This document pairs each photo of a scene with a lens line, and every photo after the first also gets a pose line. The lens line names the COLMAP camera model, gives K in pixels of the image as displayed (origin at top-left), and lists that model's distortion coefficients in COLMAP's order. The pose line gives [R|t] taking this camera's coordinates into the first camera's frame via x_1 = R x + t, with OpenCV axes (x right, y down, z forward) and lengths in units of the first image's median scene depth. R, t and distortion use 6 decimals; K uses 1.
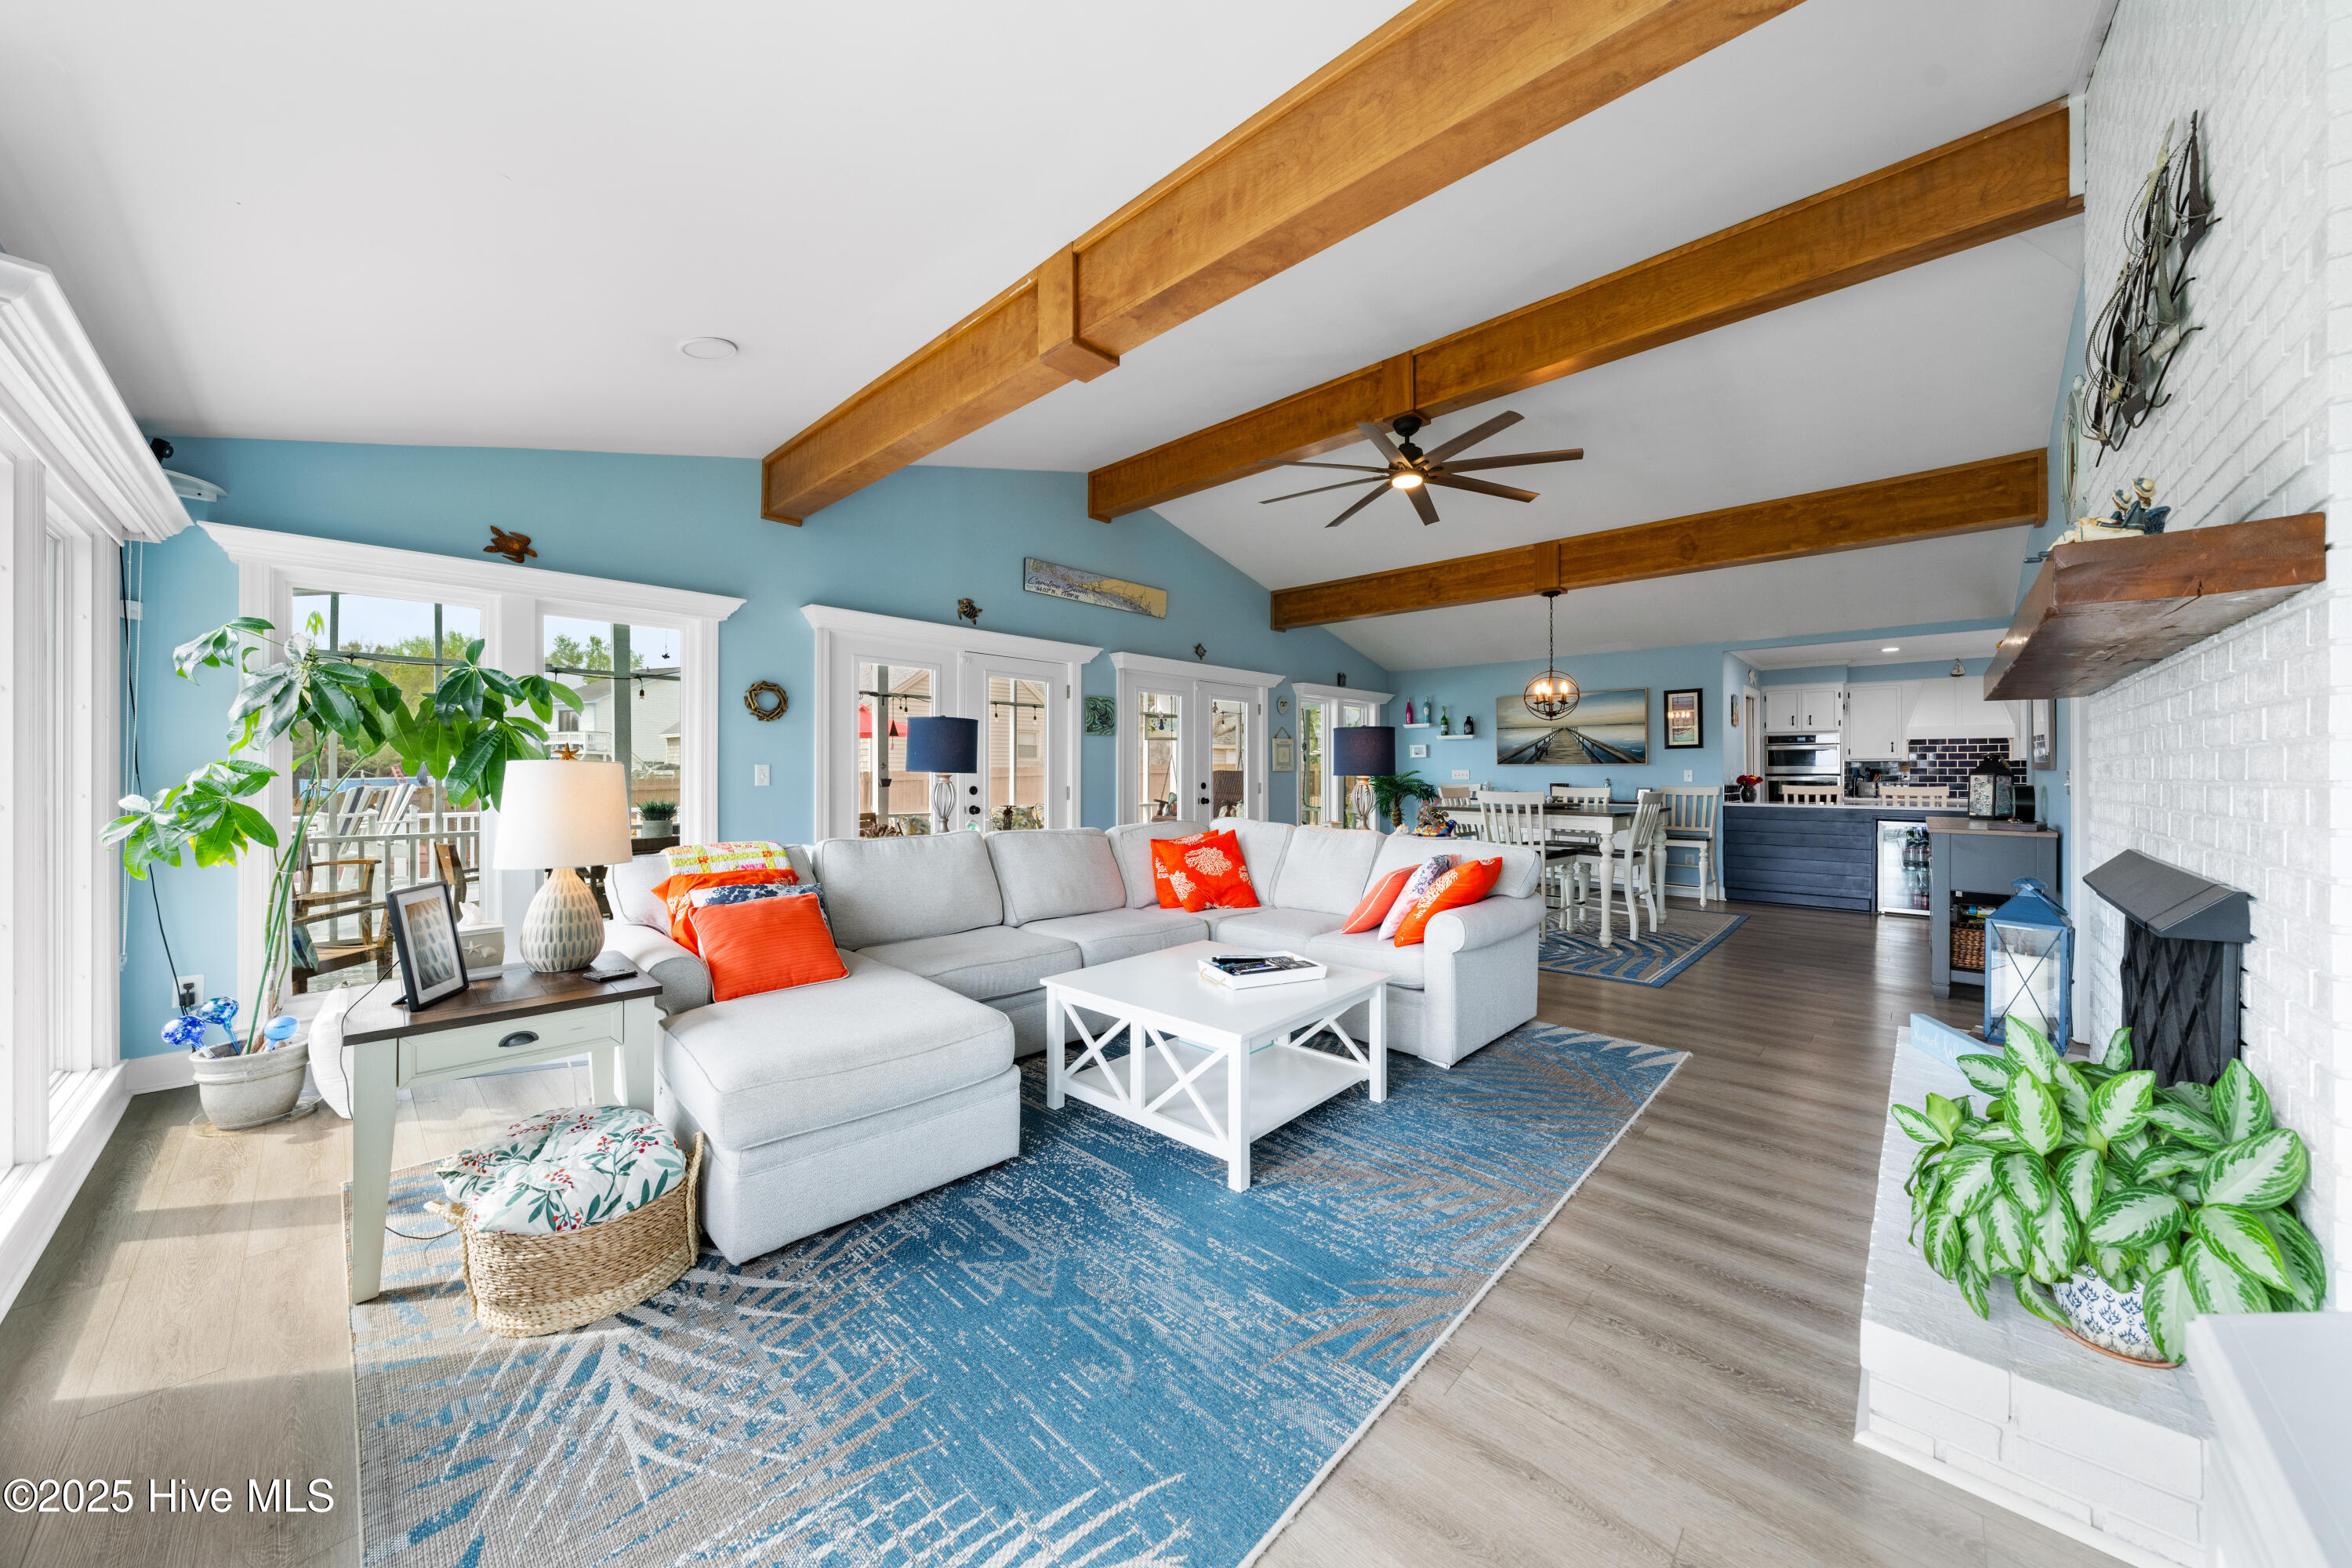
lens RADIAL K [[804.4, 0, 1178.6], [0, 804.4, 777.2], [0, 0, 1]] dist [0.000221, 0.000006]
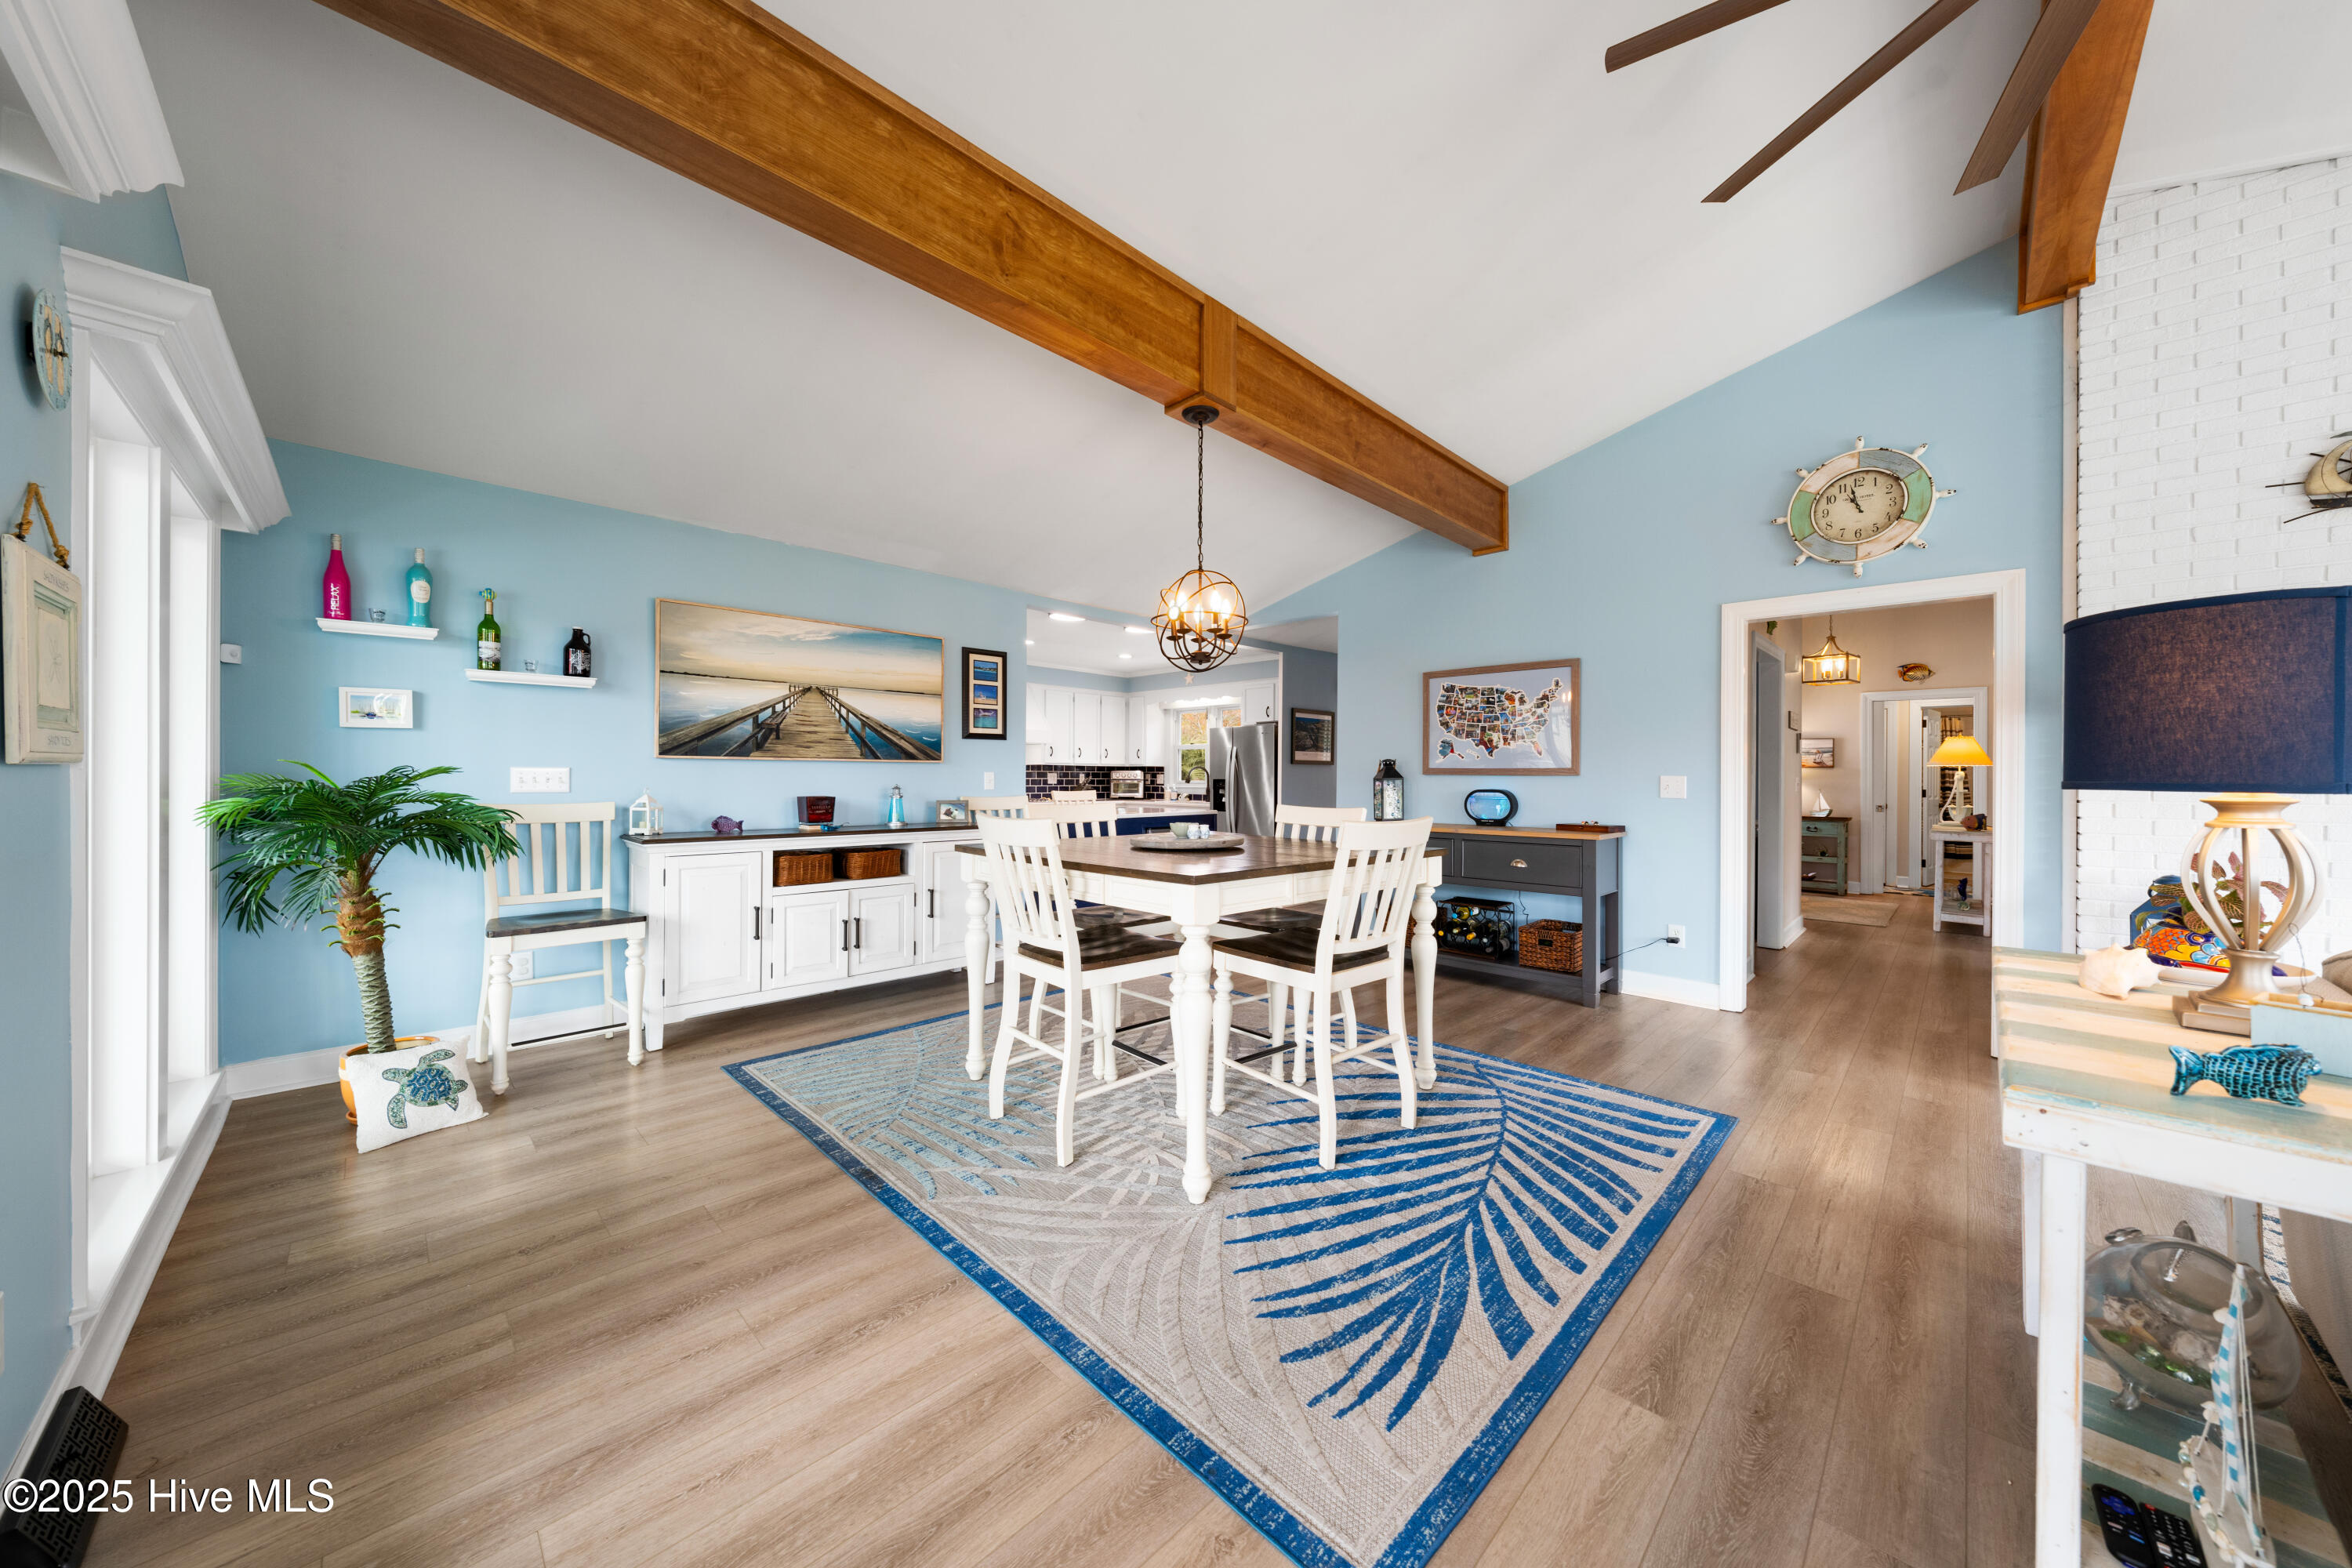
lens RADIAL K [[804.4, 0, 1174.8], [0, 804.4, 780.2], [0, 0, 1]] dist [0.000221, 0.000006]
pose [[0.027260, -0.004378, 0.999619, -0.021502], [-0.001269, 0.999989, 0.004415, -0.004893], [-0.999628, -0.001389, 0.027254, 0.739228]]
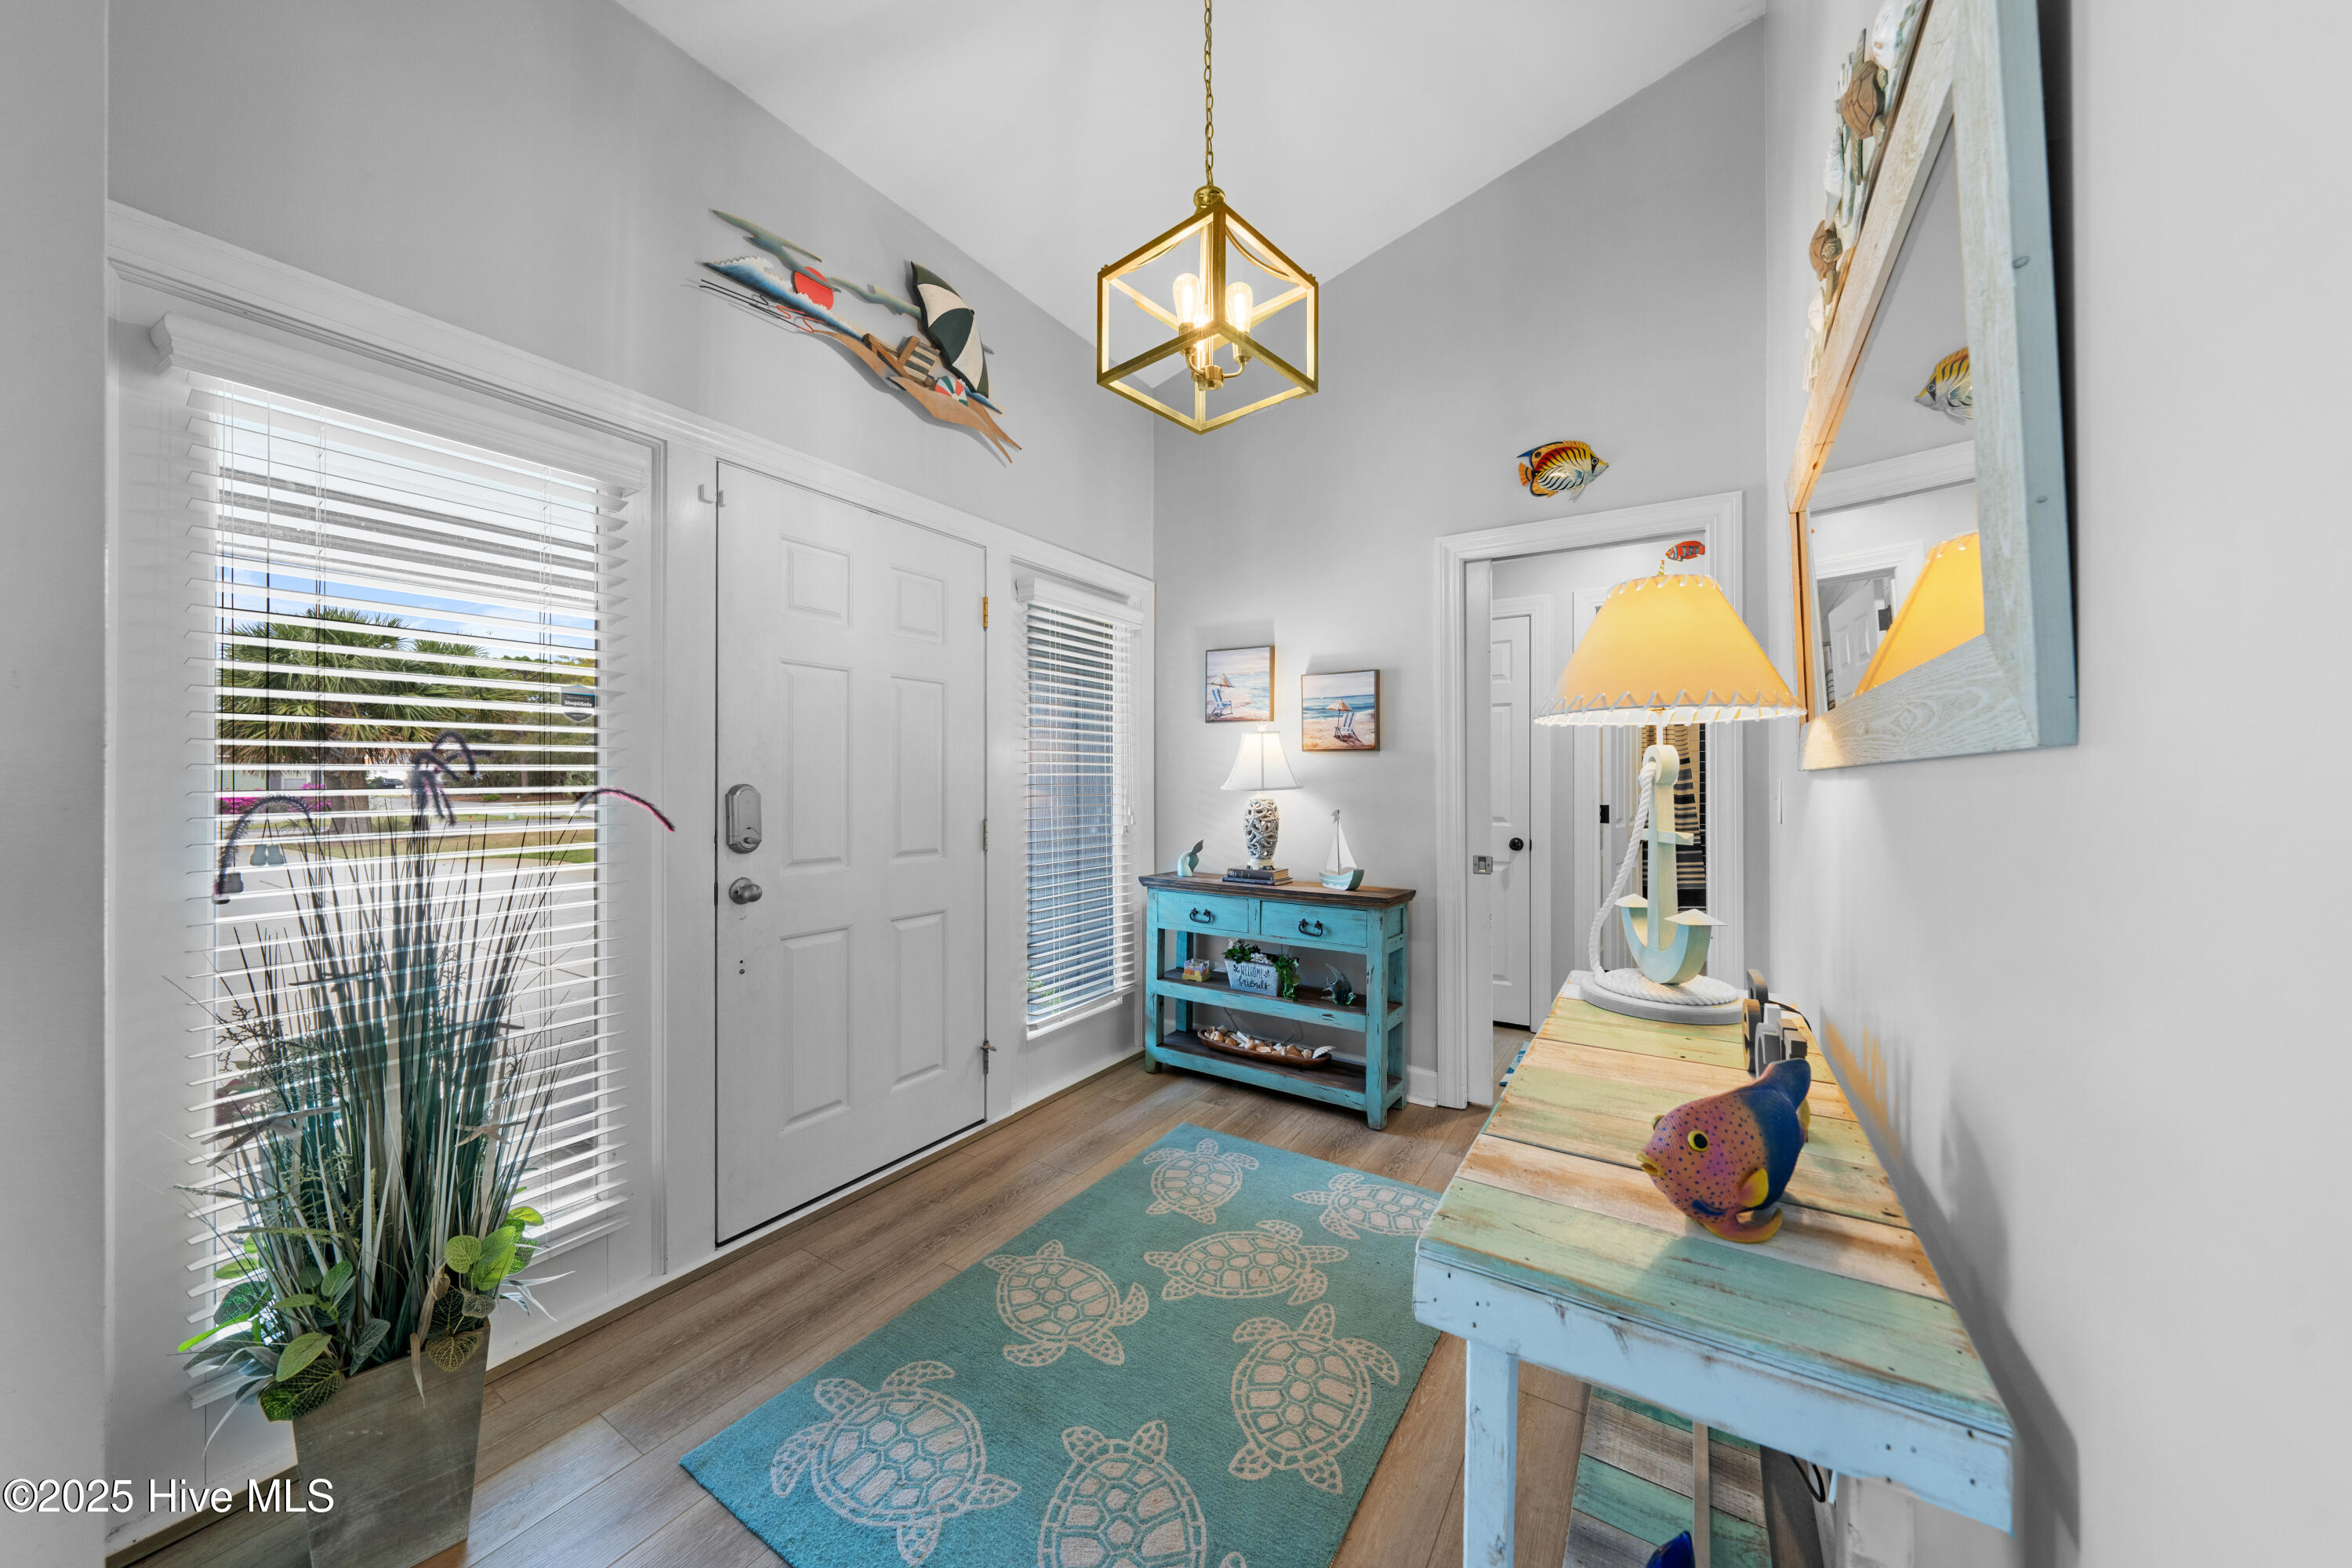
lens RADIAL K [[804.4, 0, 1179.8], [0, 804.4, 781.4], [0, 0, 1]] dist [0.000221, 0.000006]
pose [[-0.181350, 0.005837, 0.983401, 0.121193], [0.002133, 0.999982, -0.005542, -0.004194], [-0.983416, 0.001093, -0.181359, 0.605939]]
